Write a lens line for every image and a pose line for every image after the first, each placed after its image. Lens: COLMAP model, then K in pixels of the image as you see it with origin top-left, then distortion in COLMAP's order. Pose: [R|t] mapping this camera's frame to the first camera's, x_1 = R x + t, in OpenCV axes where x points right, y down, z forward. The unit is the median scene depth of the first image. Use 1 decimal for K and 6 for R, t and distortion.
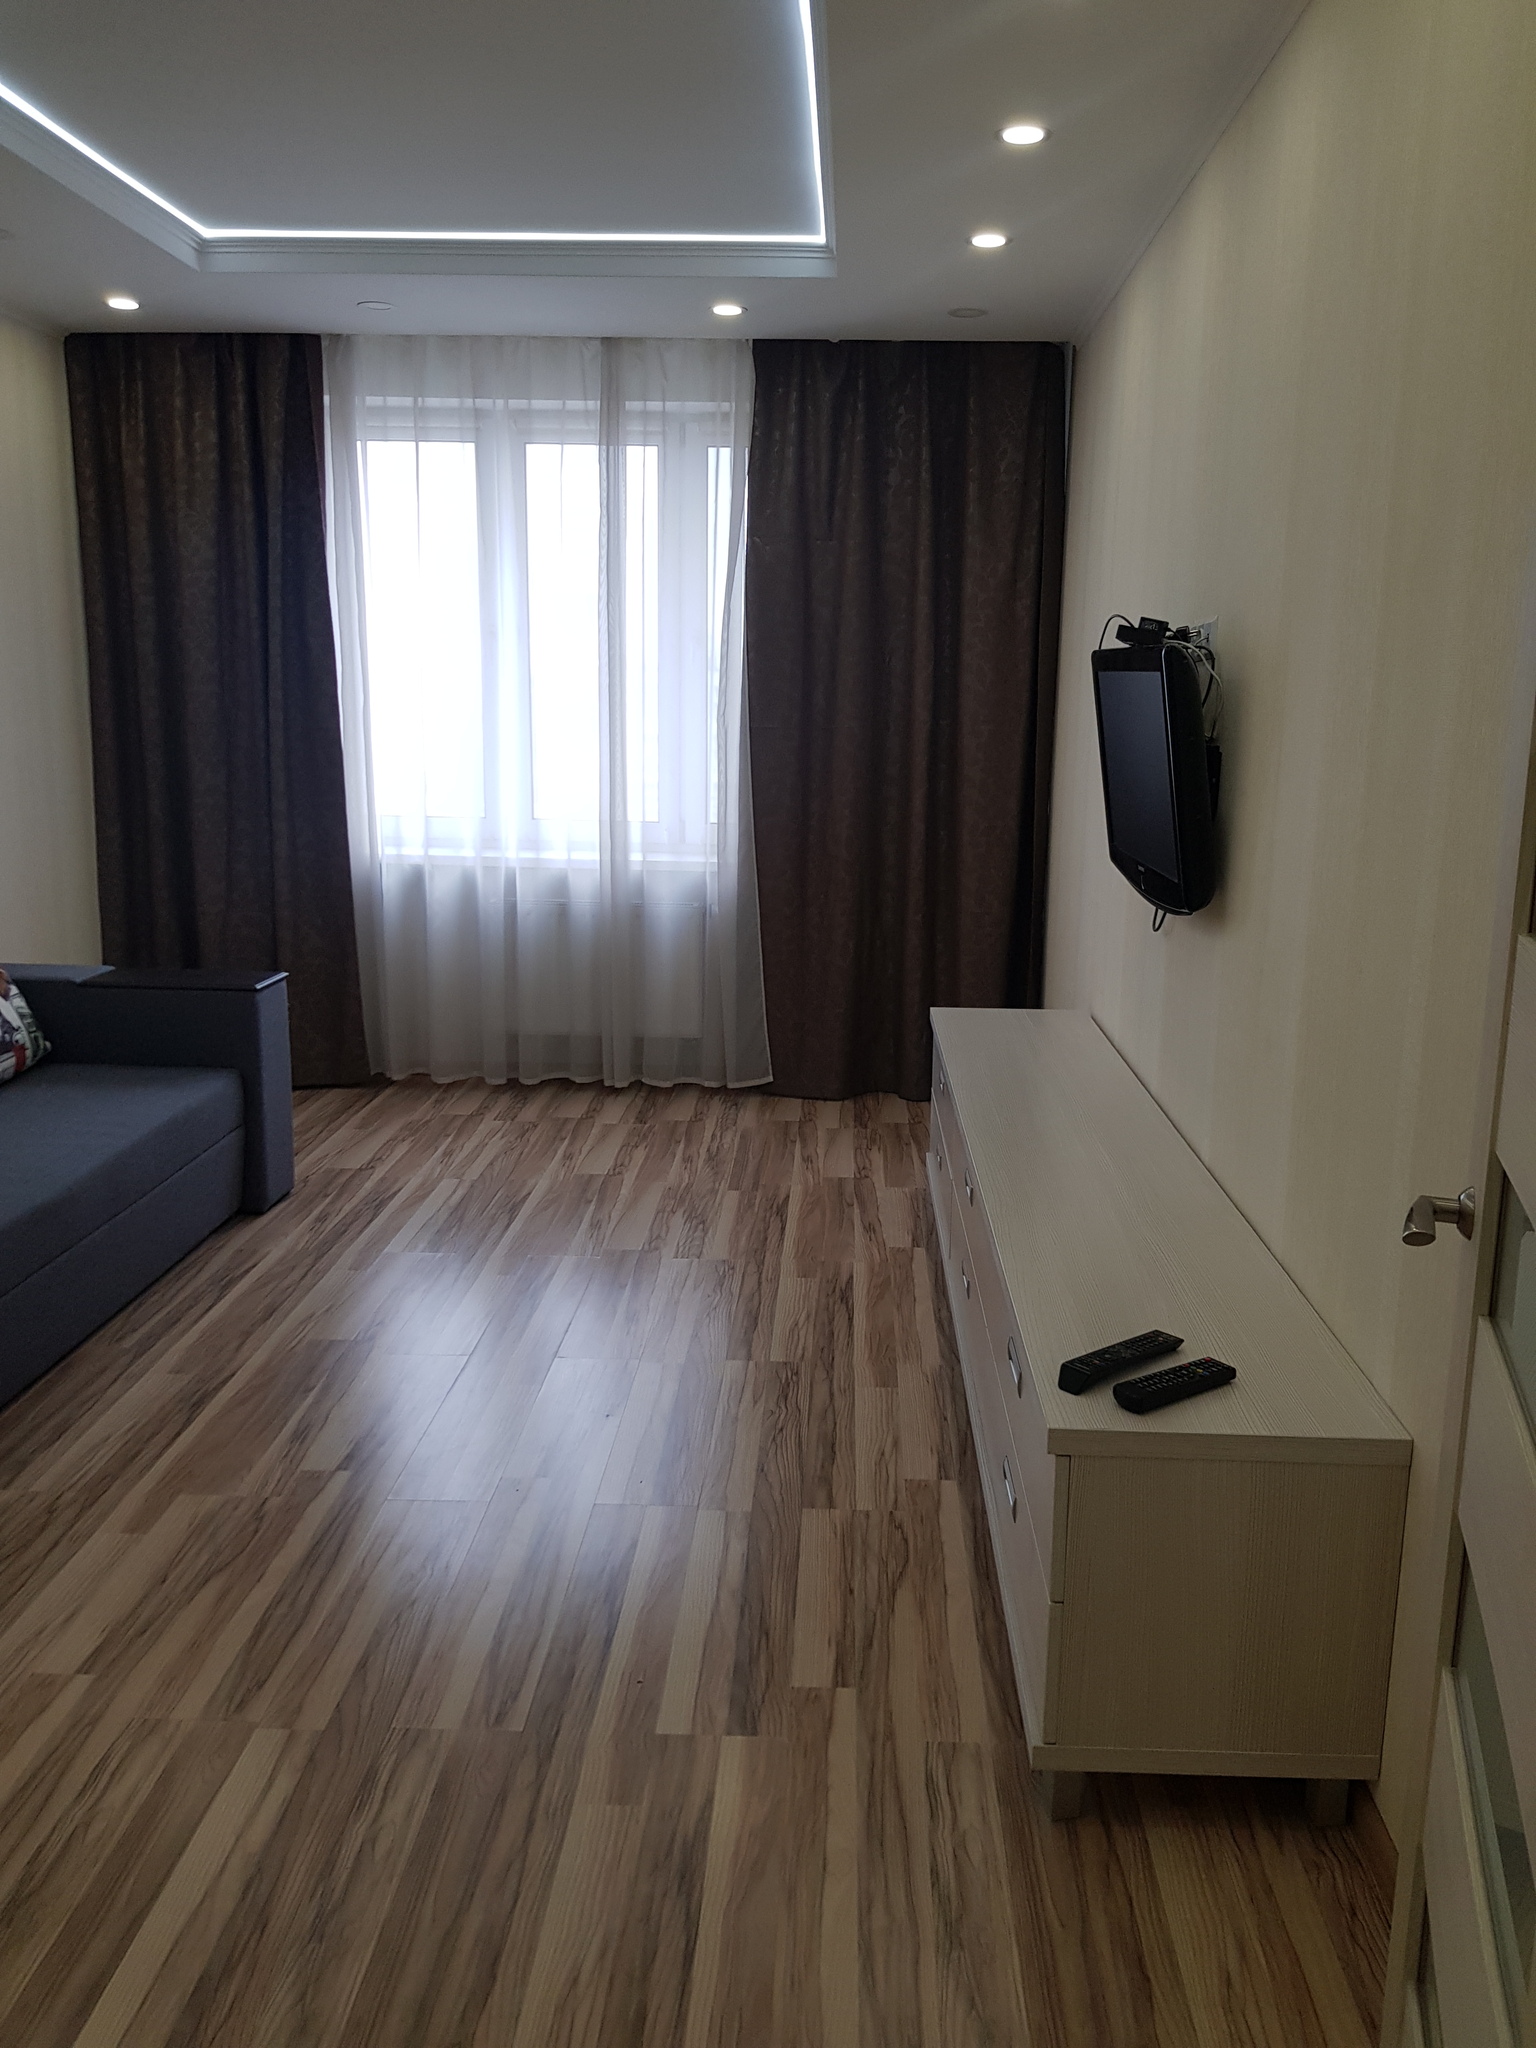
lens RADIAL K [[1577.5, 0, 809.2], [0, 1577.5, 1003.6], [0, 0, 1]] dist [0.101295, -0.176640]
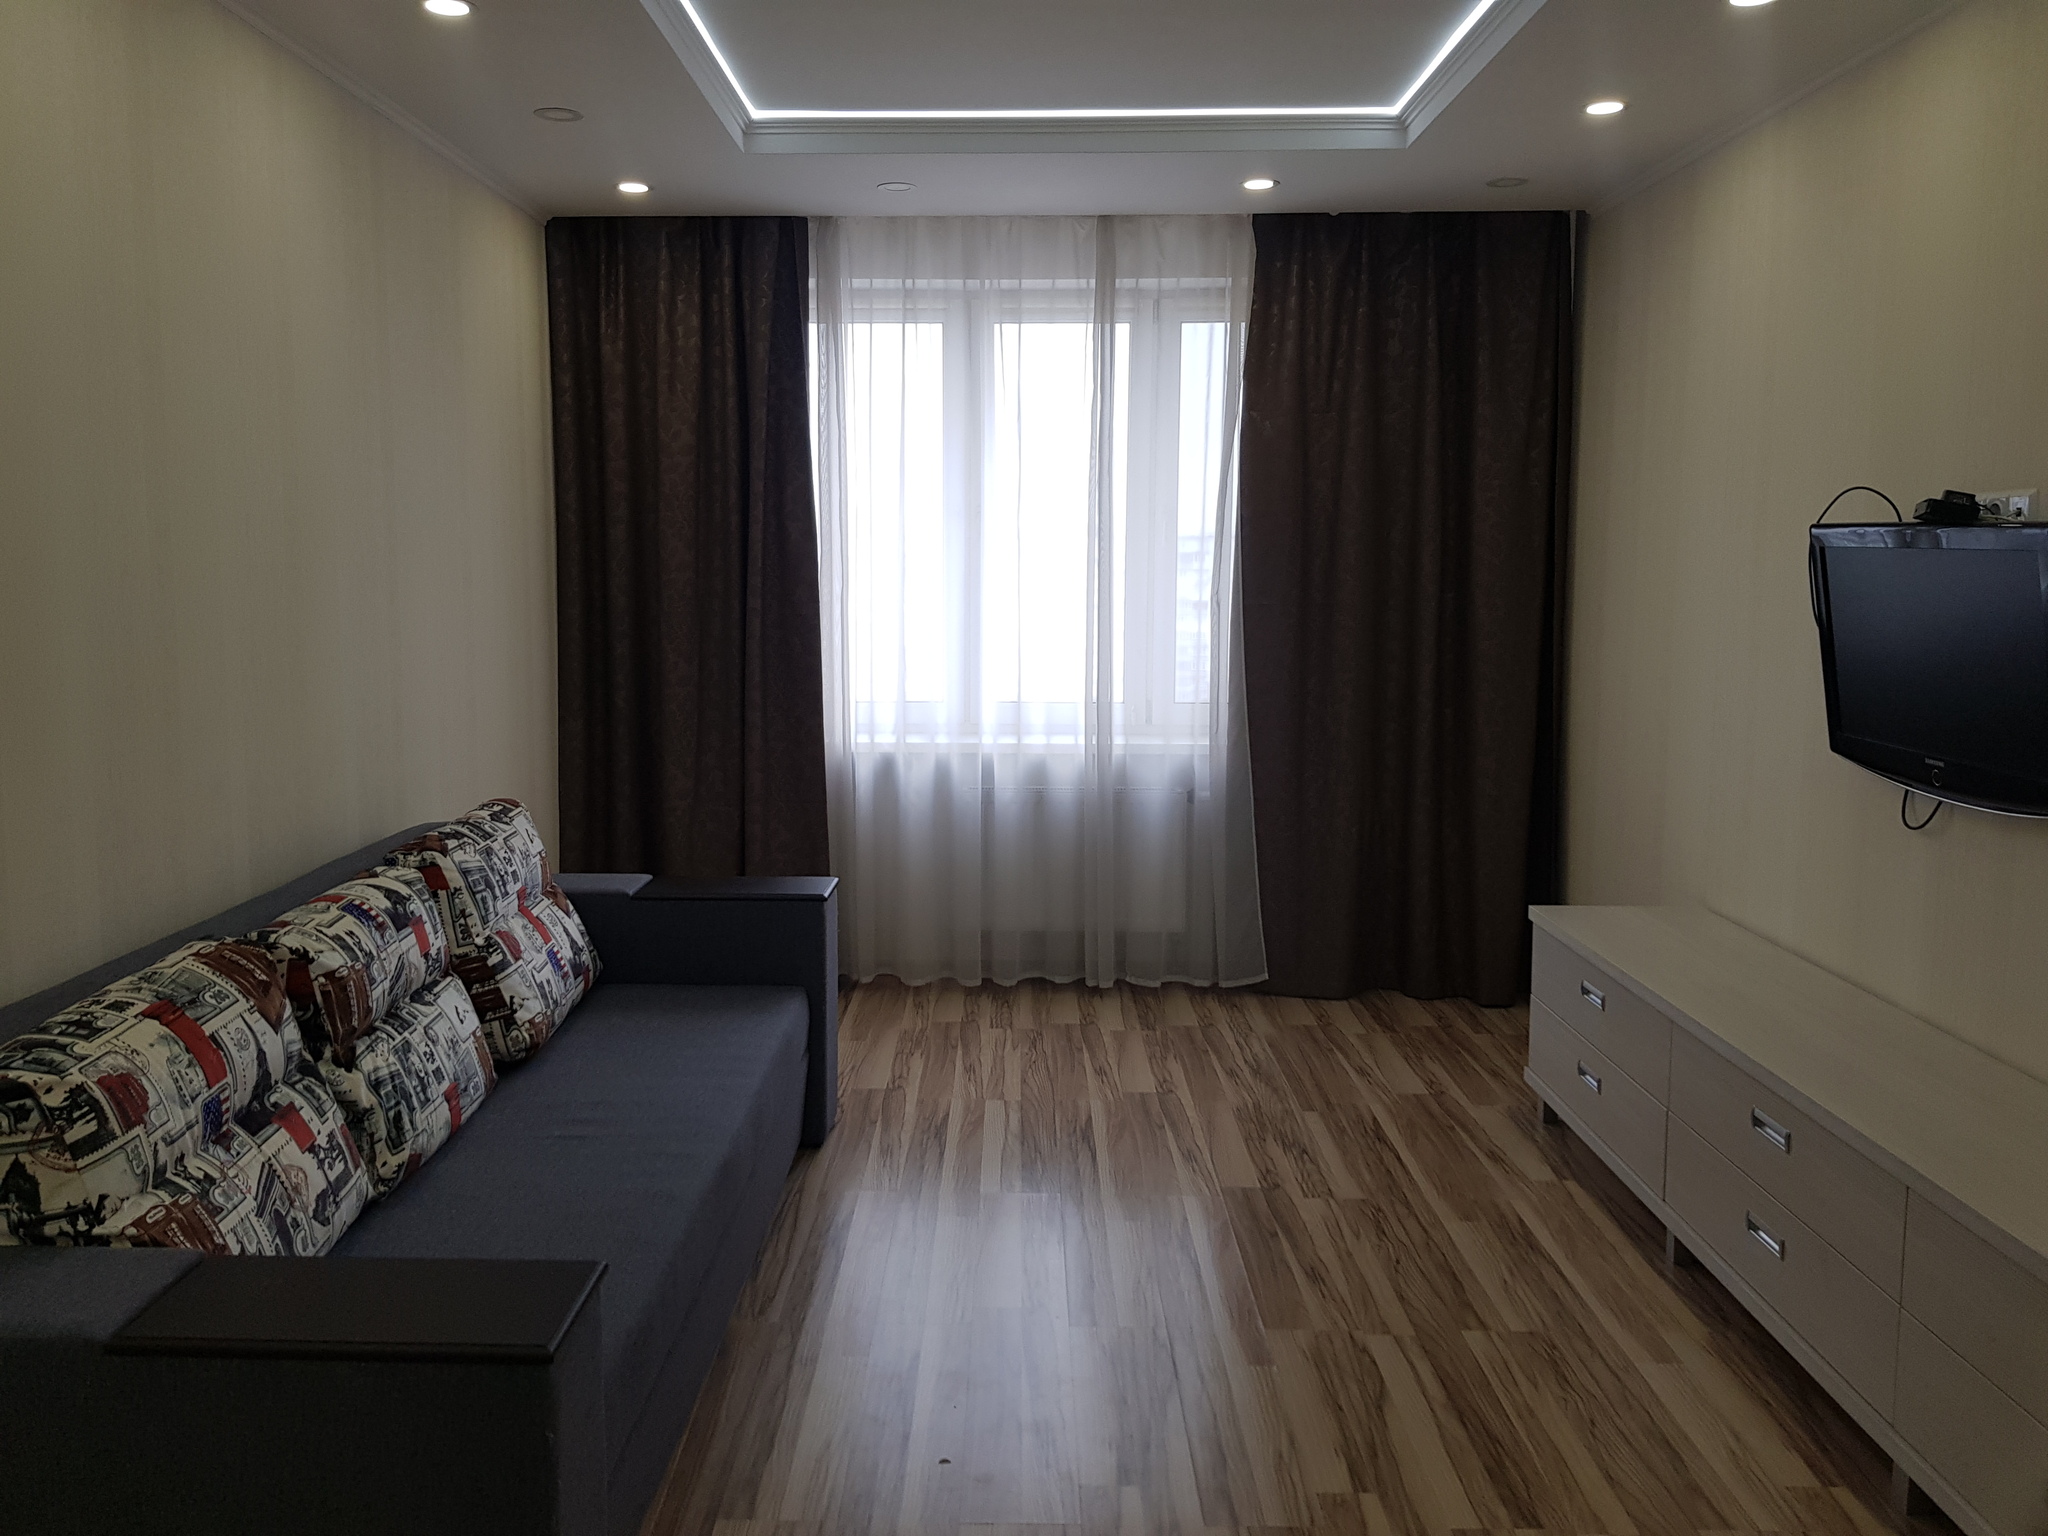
lens RADIAL K [[1581.2, 0, 989.9], [0, 1581.2, 699.0], [0, 0, 1]] dist [0.112952, -0.196342]
pose [[0.999858, -0.015495, 0.006590, -0.207742], [0.016095, 0.994476, -0.103724, -0.022087], [-0.004946, 0.103816, 0.994584, 0.057993]]
